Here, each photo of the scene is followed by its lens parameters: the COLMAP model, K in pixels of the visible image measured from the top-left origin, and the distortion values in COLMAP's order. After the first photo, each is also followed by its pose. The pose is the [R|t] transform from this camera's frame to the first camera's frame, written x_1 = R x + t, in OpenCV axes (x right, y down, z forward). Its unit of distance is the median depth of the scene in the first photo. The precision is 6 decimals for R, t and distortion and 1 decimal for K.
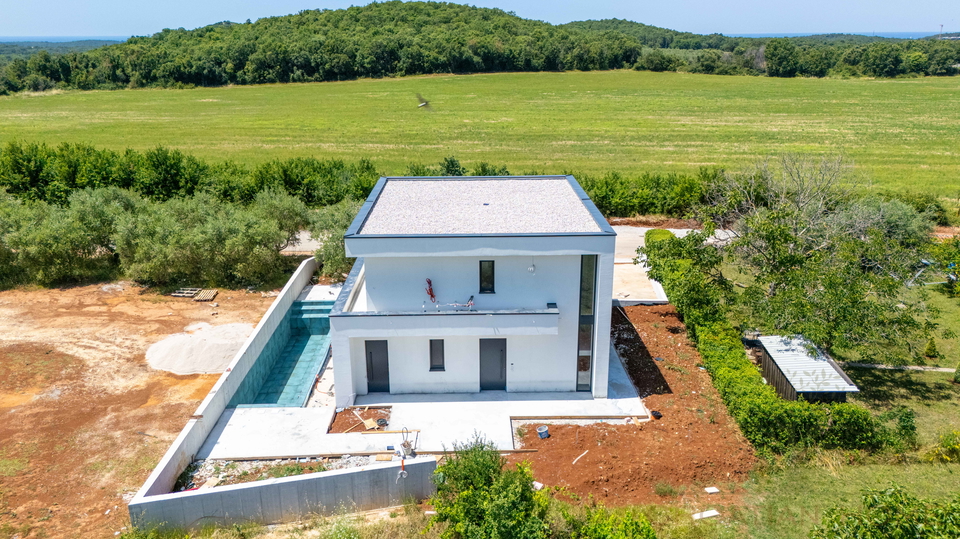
lens RADIAL K [[711.0, 0, 481.7], [0, 711.0, 256.9], [0, 0, 1]] dist [0.058872, -0.052202]
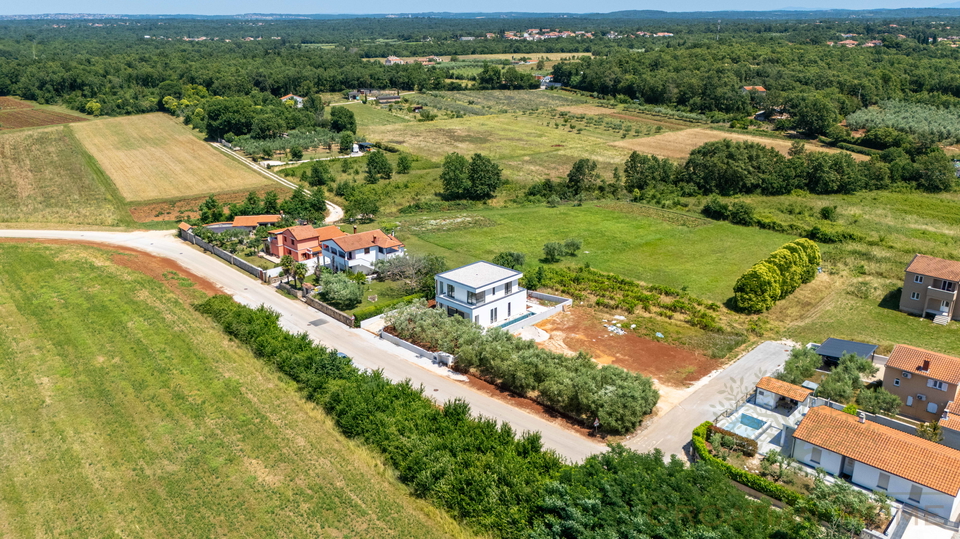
lens RADIAL K [[711.0, 0, 478.0], [0, 711.0, 271.7], [0, 0, 1]] dist [0.058872, -0.052202]
pose [[-0.697125, -0.226465, 0.680243, -0.302819], [0.219207, 0.836039, 0.502979, -0.234404], [-0.682616, 0.499753, -0.533181, 0.352576]]
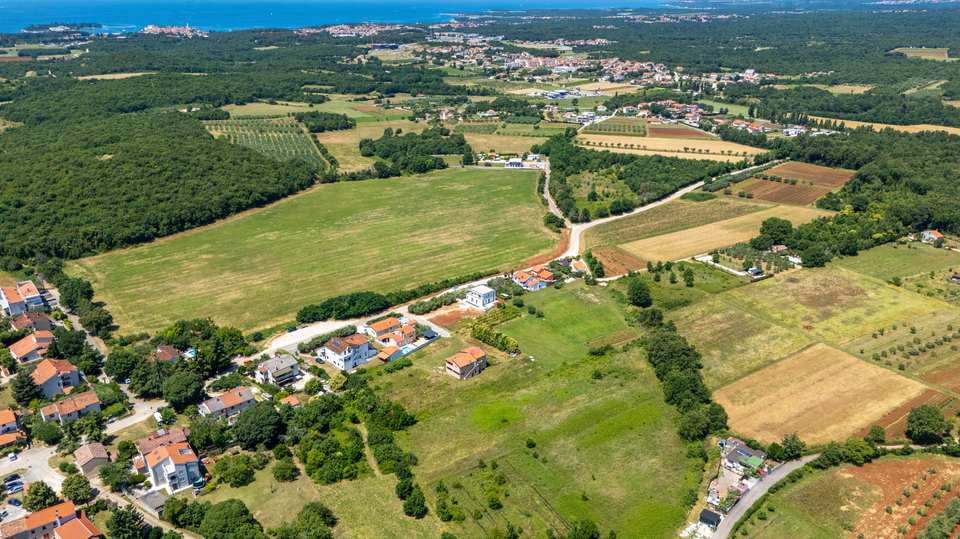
lens RADIAL K [[711.0, 0, 479.6], [0, 711.0, 262.0], [0, 0, 1]] dist [0.058872, -0.052202]
pose [[0.752638, -0.232405, 0.616055, -0.904226], [0.197973, 0.972217, 0.124901, -0.250815], [-0.627967, 0.027957, 0.777738, -1.035069]]
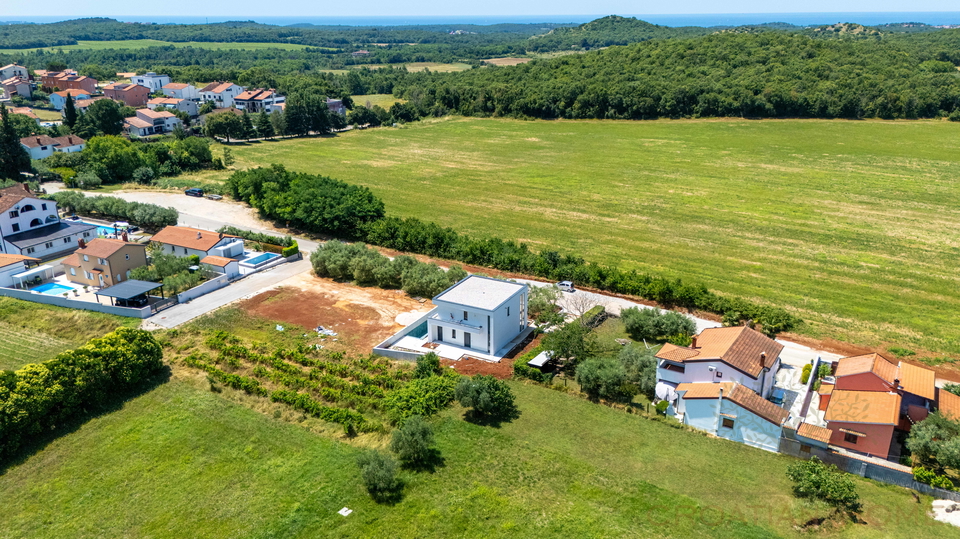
lens RADIAL K [[711.0, 0, 483.8], [0, 711.0, 261.0], [0, 0, 1]] dist [0.058872, -0.052202]
pose [[0.872274, 0.161851, -0.461457, 0.174416], [-0.146552, 0.986788, 0.069084, -0.051997], [0.466542, 0.007367, 0.884469, -0.222354]]
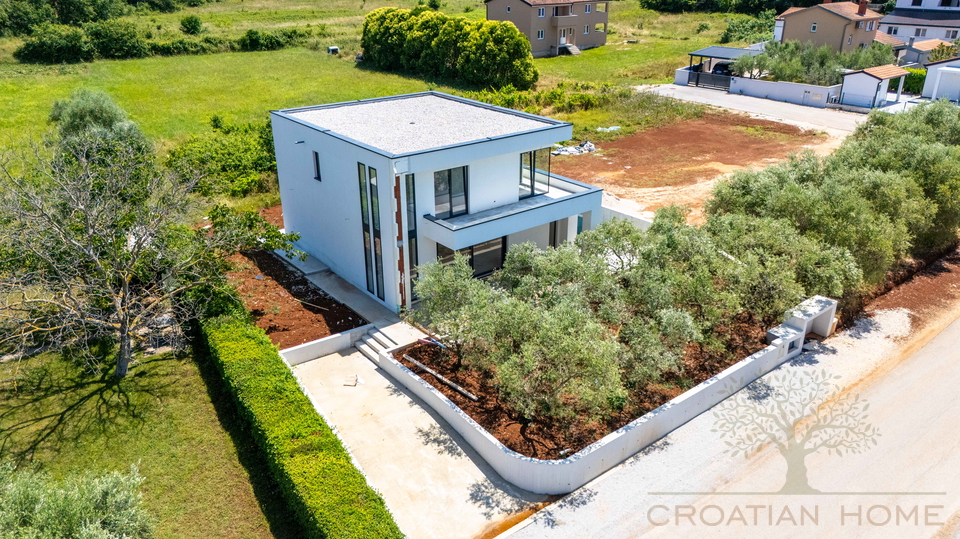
lens RADIAL K [[711.0, 0, 482.3], [0, 711.0, 269.2], [0, 0, 1]] dist [0.058872, -0.052202]
pose [[-0.796127, 0.247145, -0.552359, 0.066505], [-0.176293, 0.778473, 0.602412, -0.066347], [0.578880, 0.576974, -0.576194, 0.210333]]
